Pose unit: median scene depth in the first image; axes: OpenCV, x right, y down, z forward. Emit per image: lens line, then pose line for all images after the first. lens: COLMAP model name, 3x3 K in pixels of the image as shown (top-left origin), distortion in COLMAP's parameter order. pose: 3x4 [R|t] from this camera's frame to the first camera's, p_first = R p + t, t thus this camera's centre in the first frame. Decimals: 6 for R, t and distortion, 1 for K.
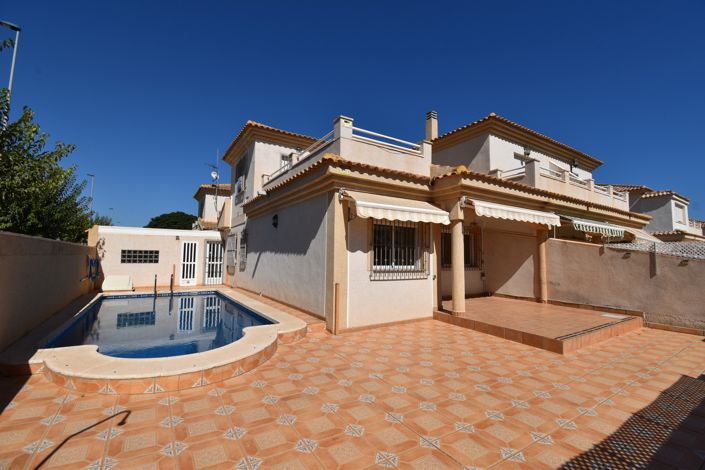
lens RADIAL K [[308.6, 0, 354.1], [0, 308.6, 232.6], [0, 0, 1]] dist [0.013266, -0.021760]
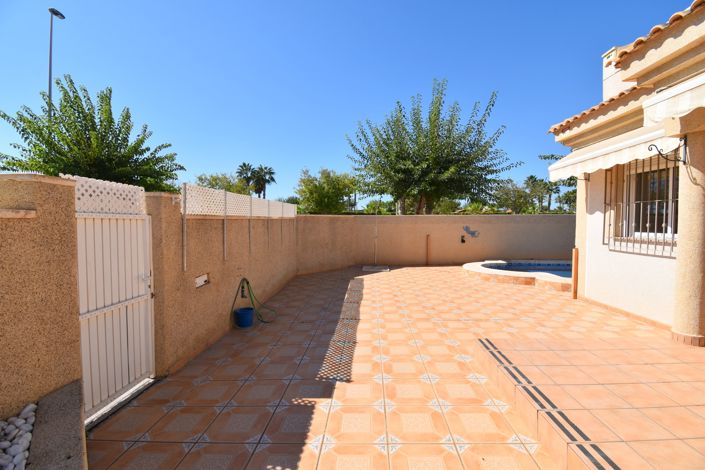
lens RADIAL K [[308.6, 0, 354.1], [0, 308.6, 232.6], [0, 0, 1]] dist [0.013266, -0.021760]
pose [[-0.582447, 0.010129, -0.812806, 1.116706], [0.055522, 0.998083, -0.027348, 0.099360], [0.810970, -0.061057, -0.581893, 0.968747]]
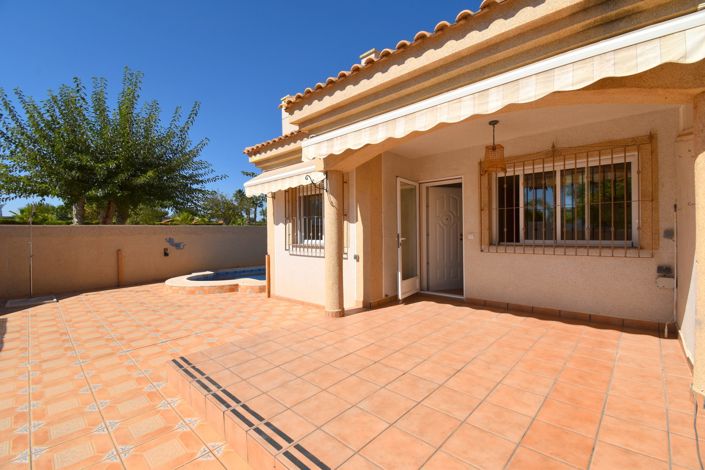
lens RADIAL K [[308.6, 0, 354.1], [0, 308.6, 232.6], [0, 0, 1]] dist [0.013266, -0.021760]
pose [[0.245403, -0.015693, -0.969294, 1.114028], [0.091656, 0.995766, 0.007083, 0.100262], [0.965078, -0.090580, 0.245803, 1.000076]]
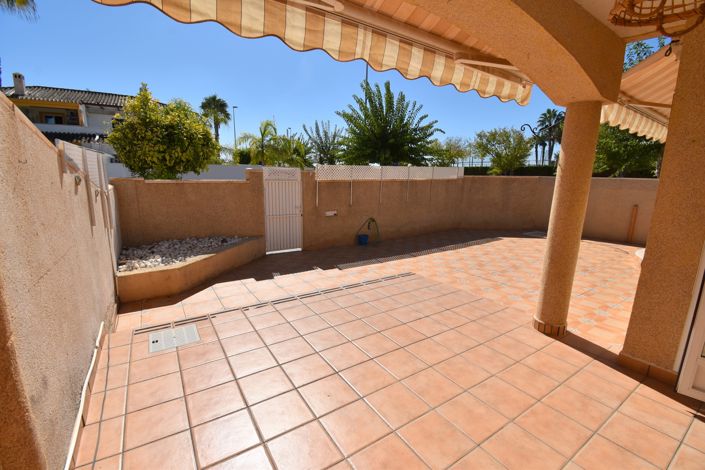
lens RADIAL K [[308.6, 0, 354.1], [0, 308.6, 232.6], [0, 0, 1]] dist [0.013266, -0.021760]
pose [[-0.999497, -0.029624, -0.011332, 0.704416], [-0.030705, 0.993283, 0.111561, 0.096974], [0.007951, 0.111853, -0.993693, 1.602069]]
